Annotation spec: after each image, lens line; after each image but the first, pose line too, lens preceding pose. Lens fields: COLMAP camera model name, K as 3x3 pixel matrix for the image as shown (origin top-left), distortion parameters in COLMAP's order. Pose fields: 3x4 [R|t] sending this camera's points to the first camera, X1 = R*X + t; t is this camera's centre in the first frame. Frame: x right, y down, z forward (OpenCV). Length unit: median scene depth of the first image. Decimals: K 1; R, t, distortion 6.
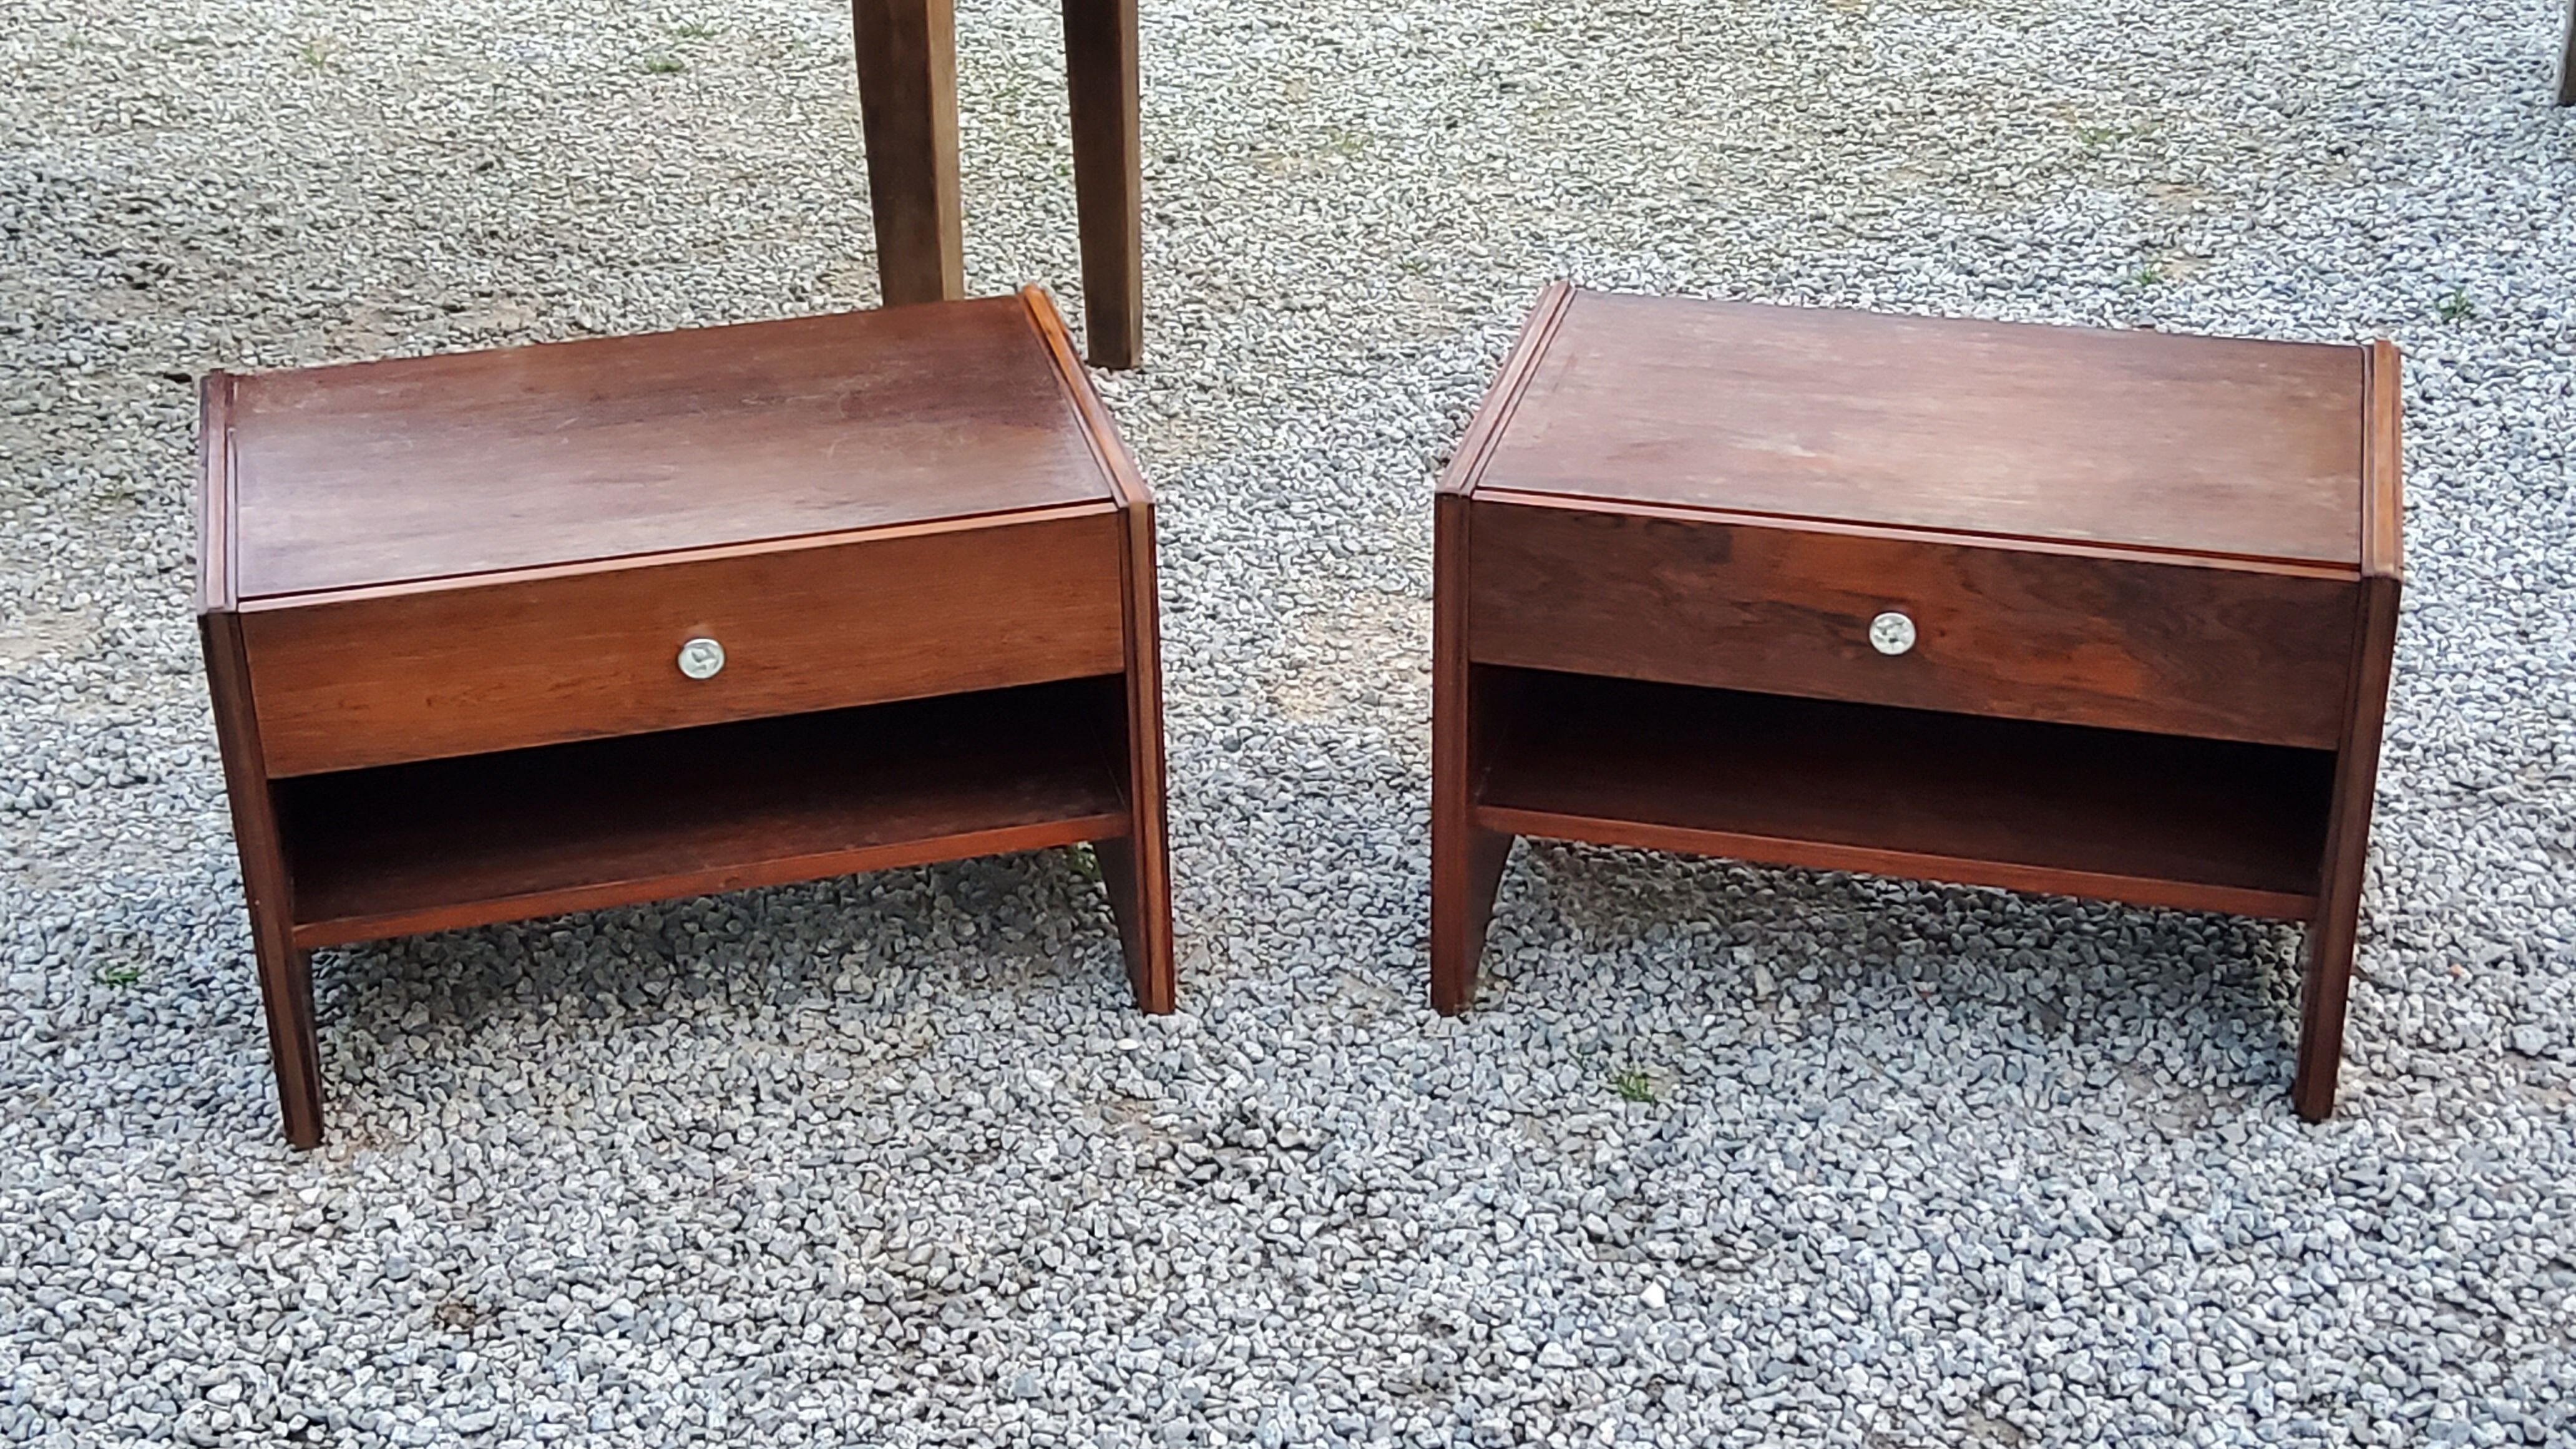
lens RADIAL K [[3844.3, 0, 1261.2], [0, 3844.3, 697.6], [0, 0, 1]] dist [0.113618, 0.000000]
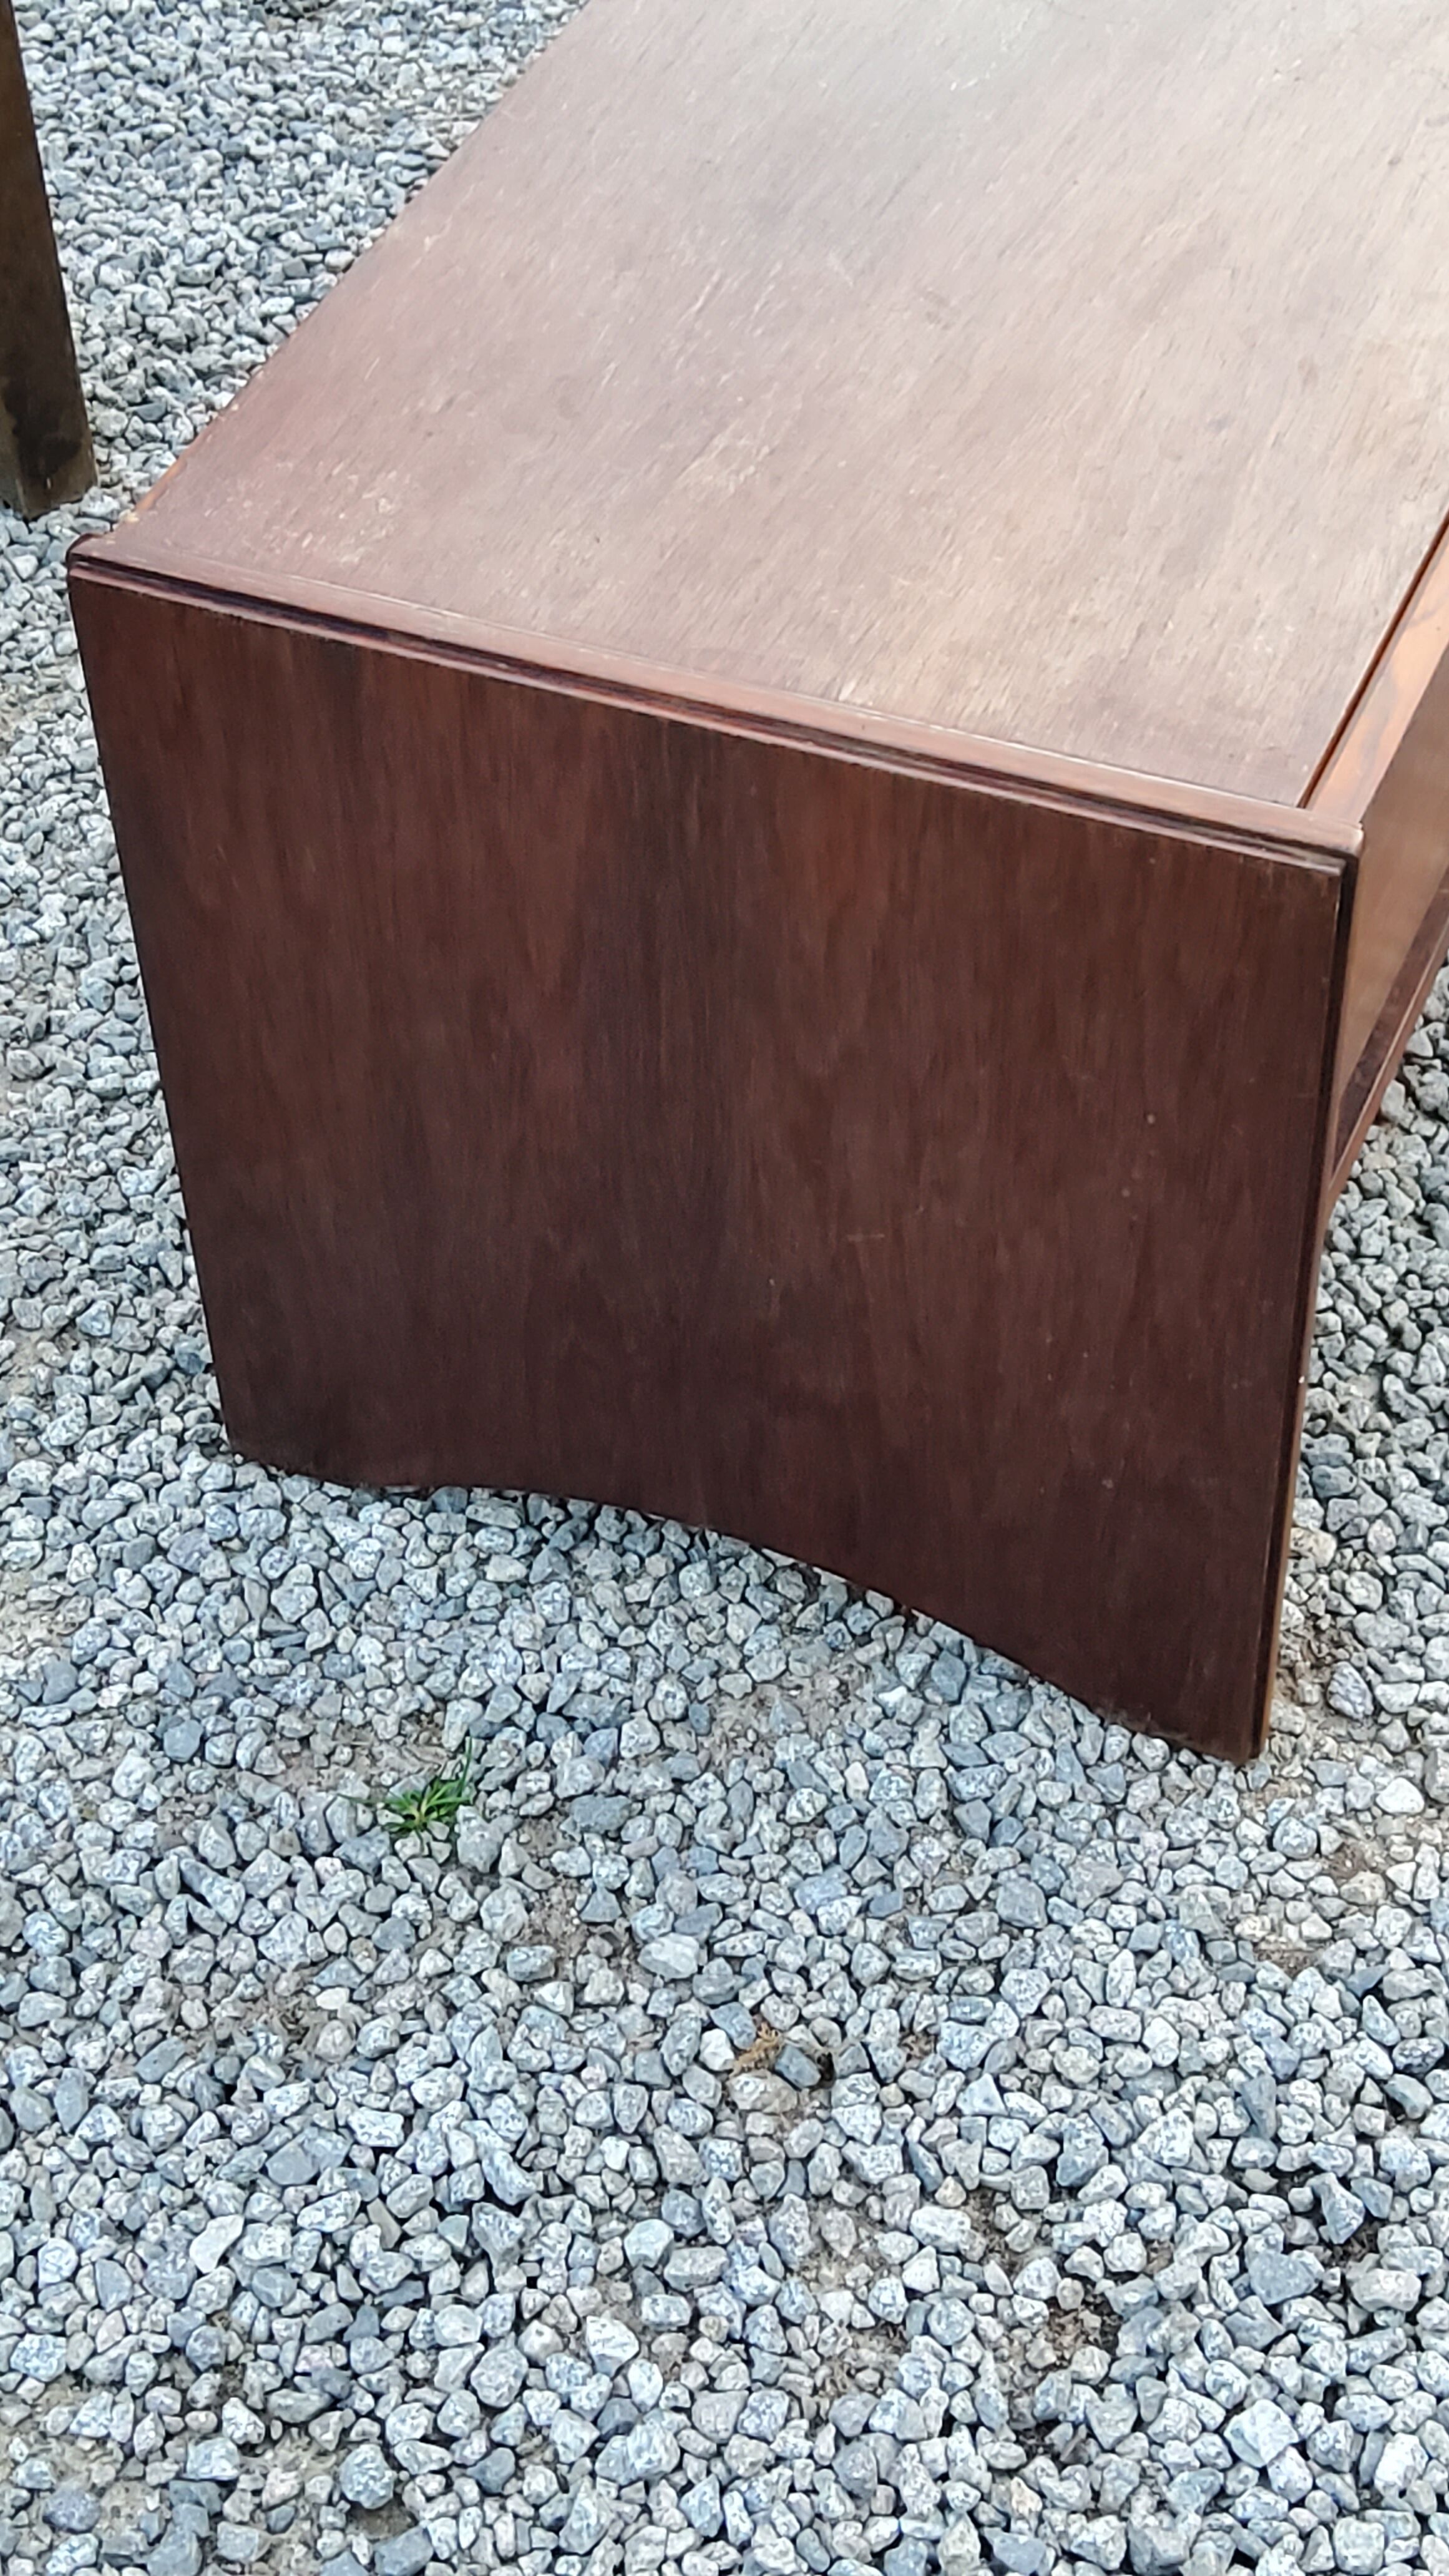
lens RADIAL K [[3844.3, 0, 726.1], [0, 3844.3, 1288.6], [0, 0, 1]] dist [0.113618, 0.000000]
pose [[0.588386, -0.570275, 0.573227, -0.542711], [0.386558, 0.821056, 0.420047, -0.176965], [-0.710193, -0.025565, 0.703542, 0.681075]]
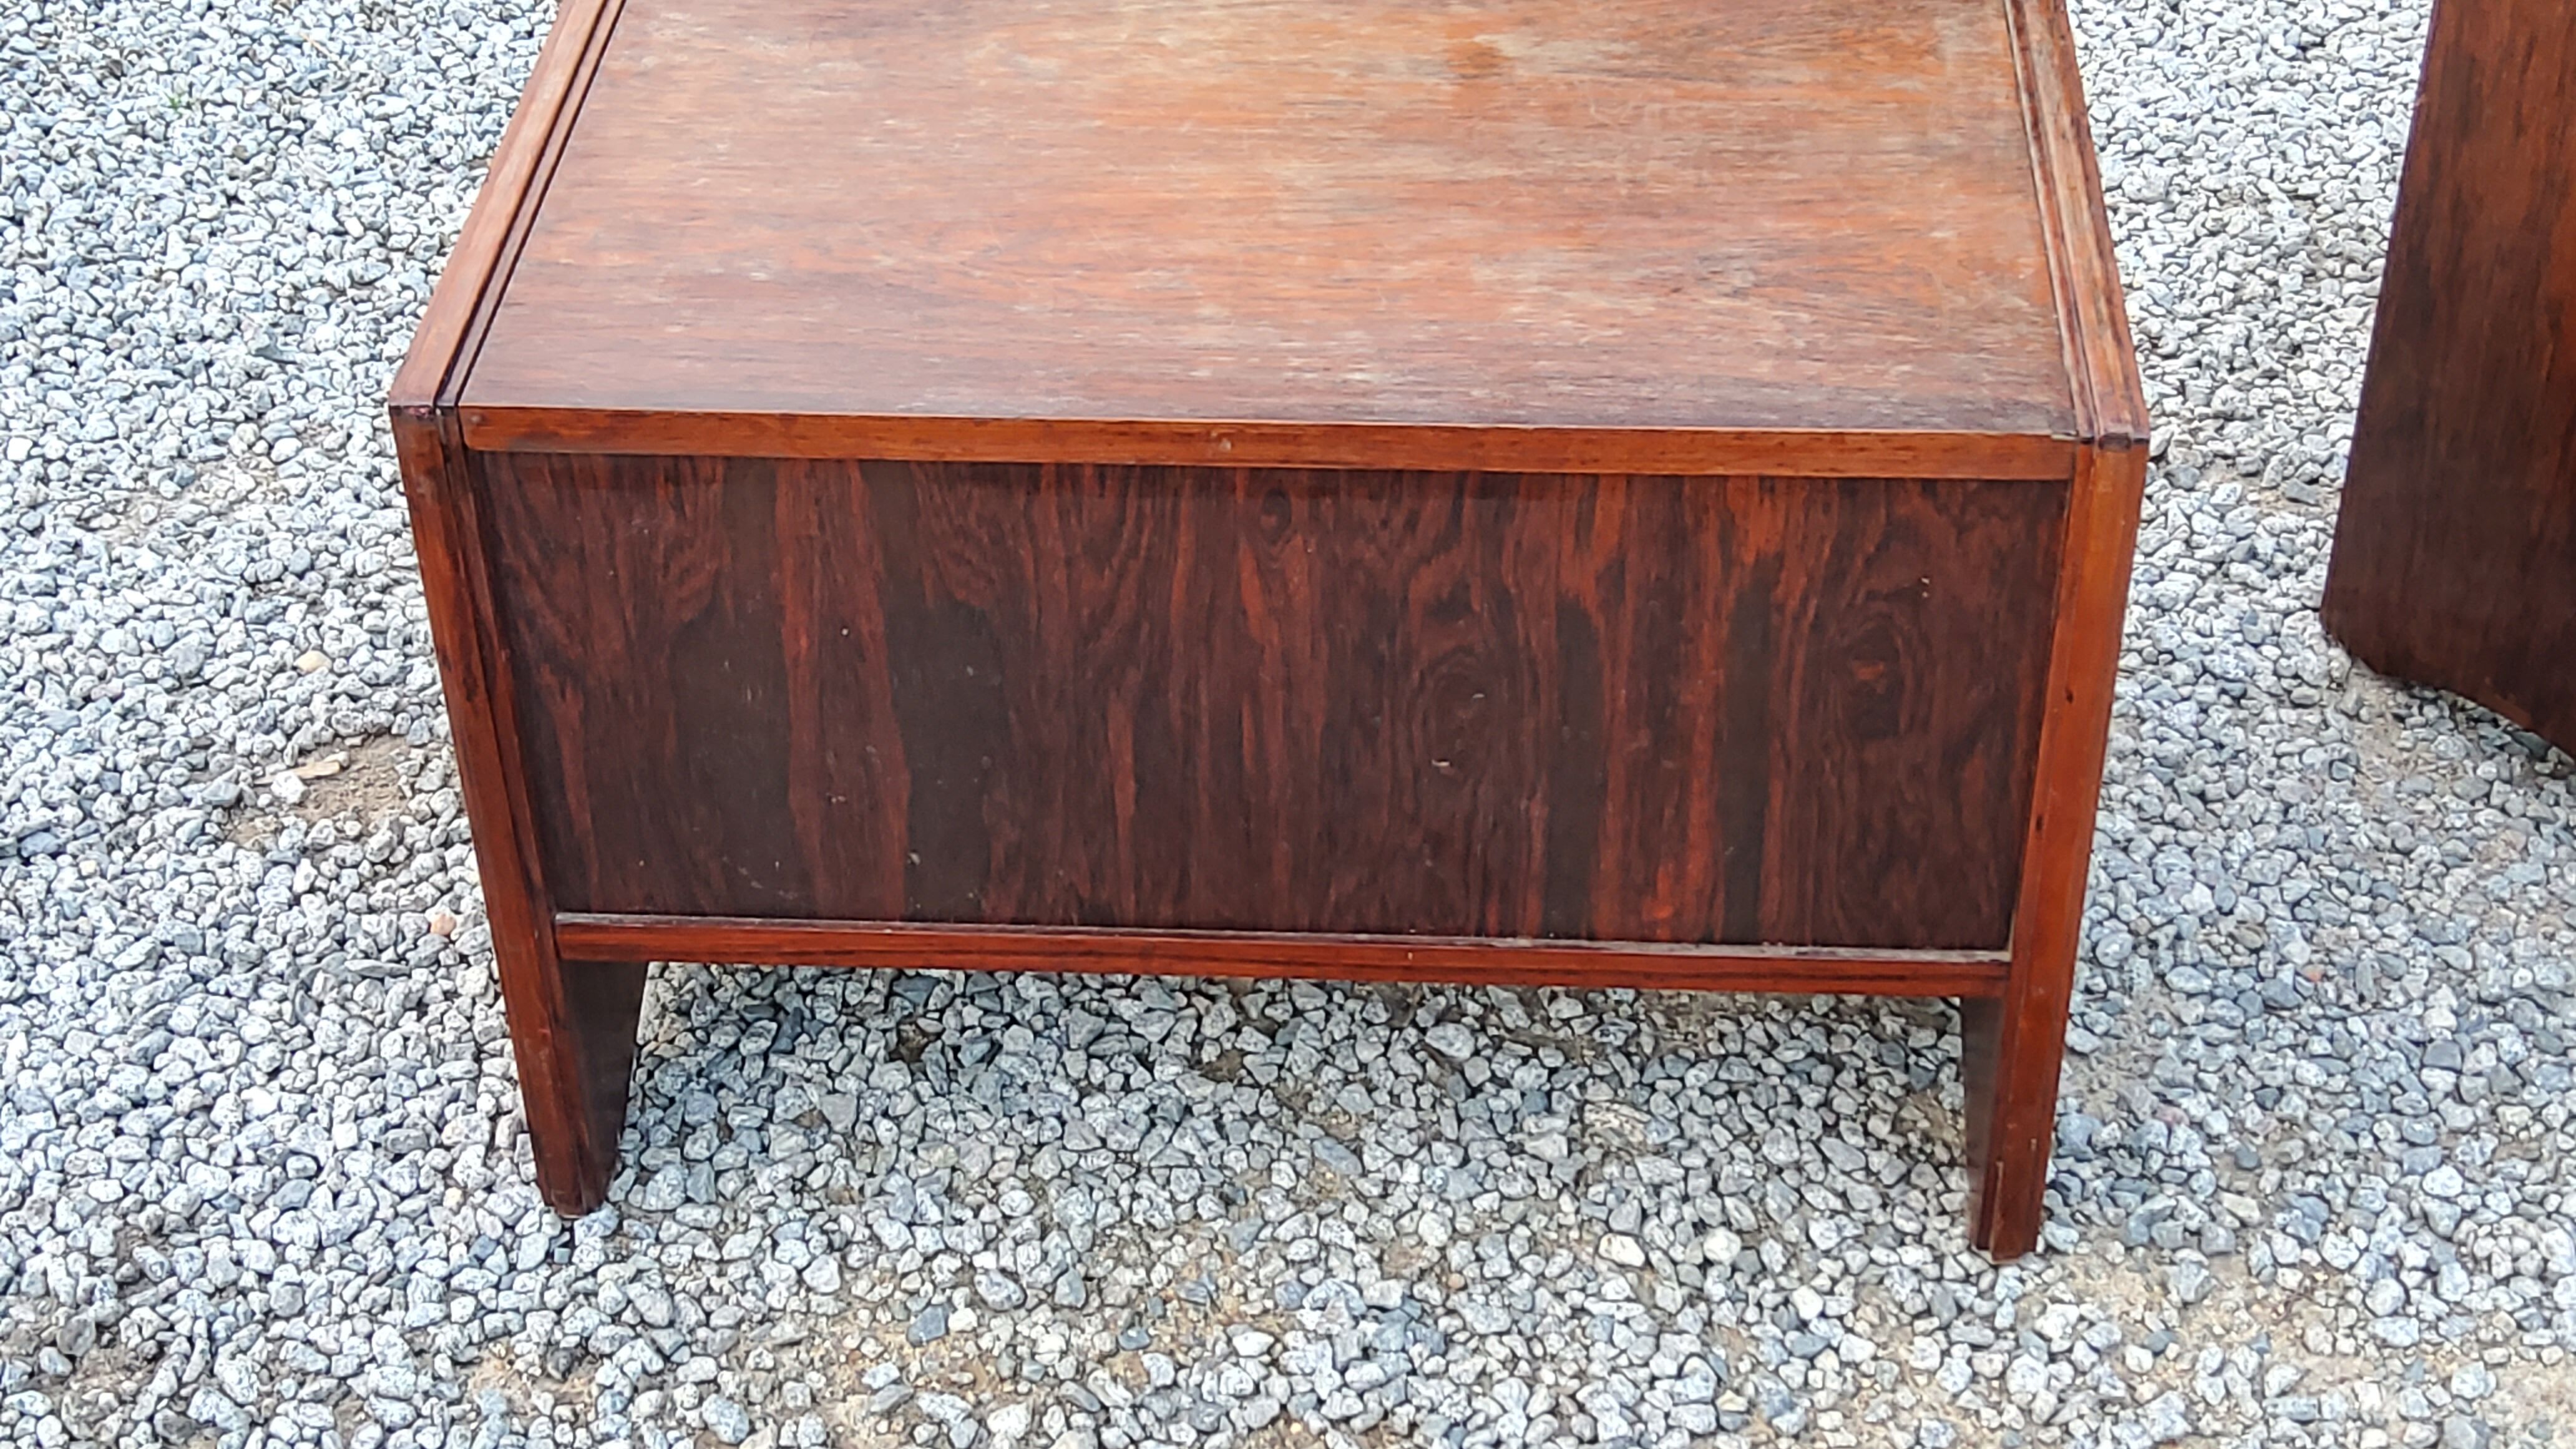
lens RADIAL K [[3844.3, 0, 1233.5], [0, 3844.3, 761.9], [0, 0, 1]] dist [0.113618, 0.000000]
pose [[-0.983345, 0.140132, -0.115740, 0.260747], [-0.045696, 0.425733, 0.903694, -0.544372], [0.175911, 0.893932, -0.412239, 1.315655]]
